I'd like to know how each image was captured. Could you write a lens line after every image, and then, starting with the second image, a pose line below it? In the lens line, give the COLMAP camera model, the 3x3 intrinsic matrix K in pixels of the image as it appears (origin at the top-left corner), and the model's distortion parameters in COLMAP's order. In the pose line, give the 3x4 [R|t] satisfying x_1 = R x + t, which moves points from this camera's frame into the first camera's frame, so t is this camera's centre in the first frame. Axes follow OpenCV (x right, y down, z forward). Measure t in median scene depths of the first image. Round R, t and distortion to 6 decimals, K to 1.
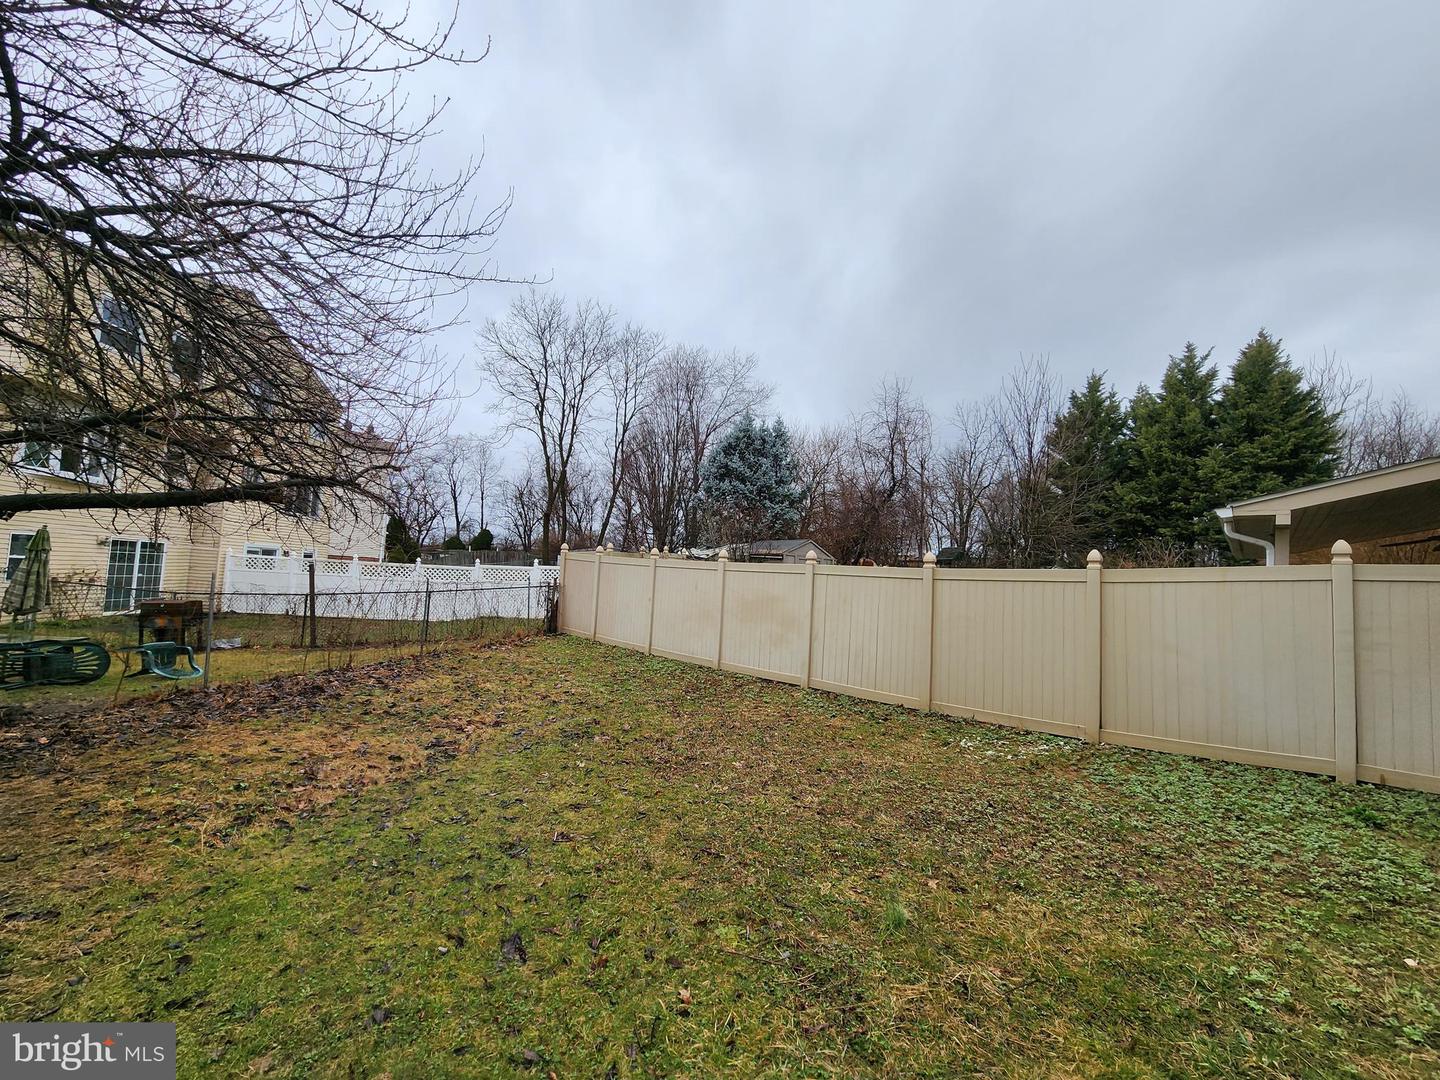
lens RADIAL K [[605.3, 0, 720.0], [0, 605.3, 540.0], [0, 0, 1]] dist [-0.001524, 0.005781]
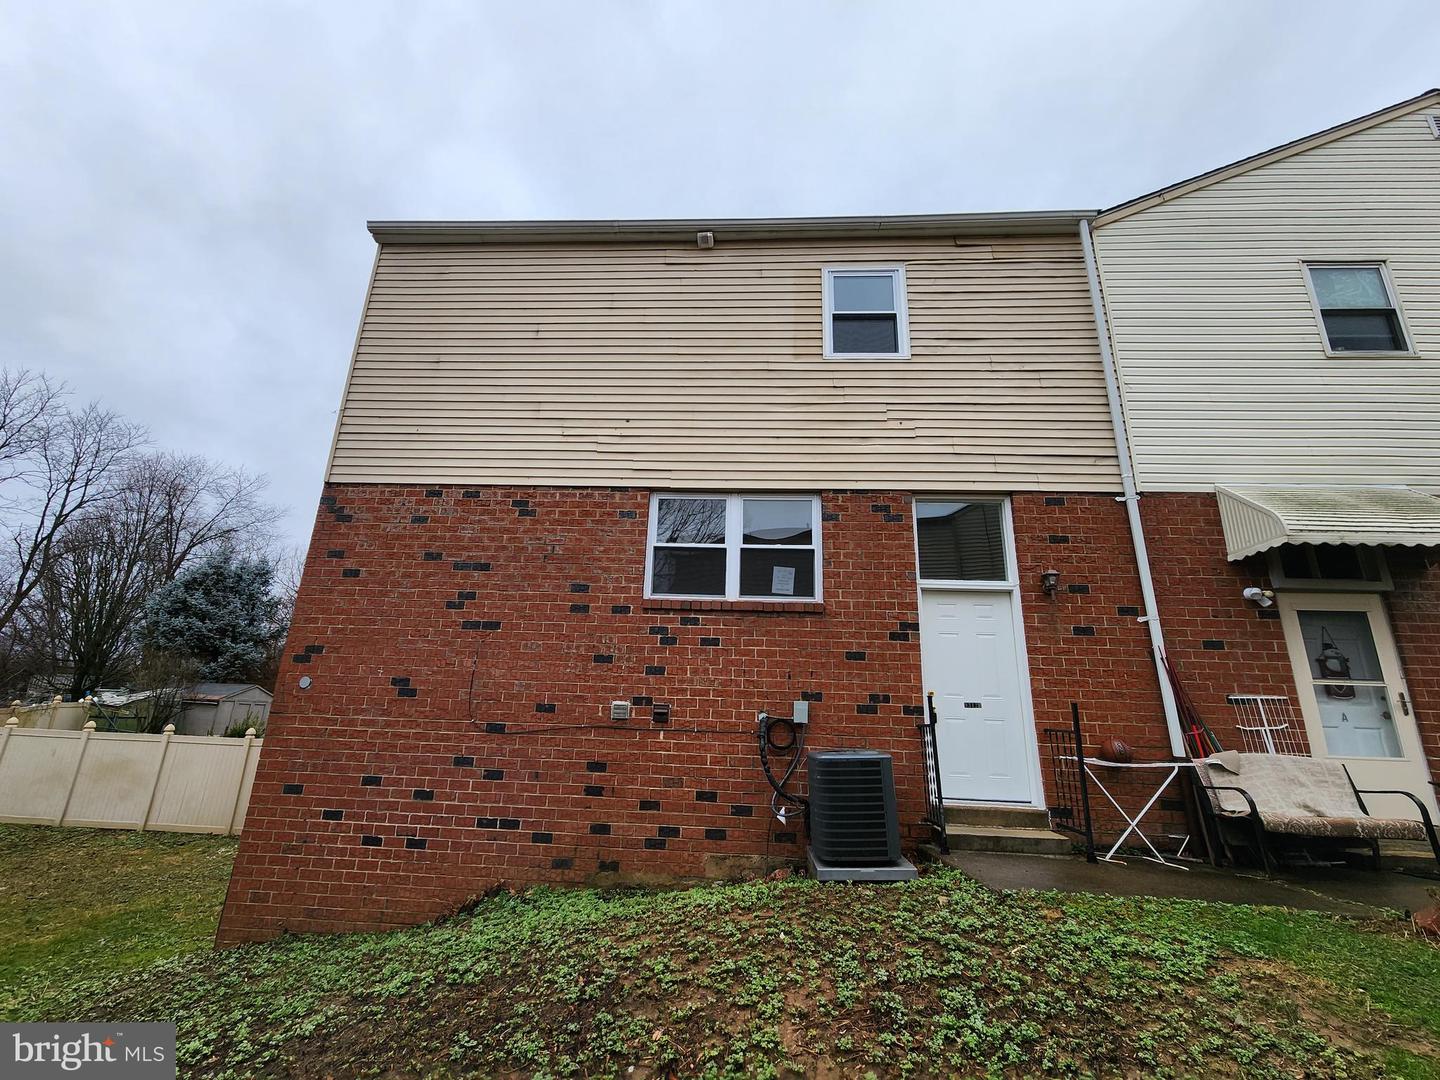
lens RADIAL K [[605.3, 0, 720.0], [0, 605.3, 540.0], [0, 0, 1]] dist [-0.001524, 0.005781]
pose [[0.781406, 0.143304, 0.607345, 0.076472], [-0.031831, 0.981161, -0.190553, -0.058581], [-0.623210, 0.129567, 0.771247, -0.313071]]
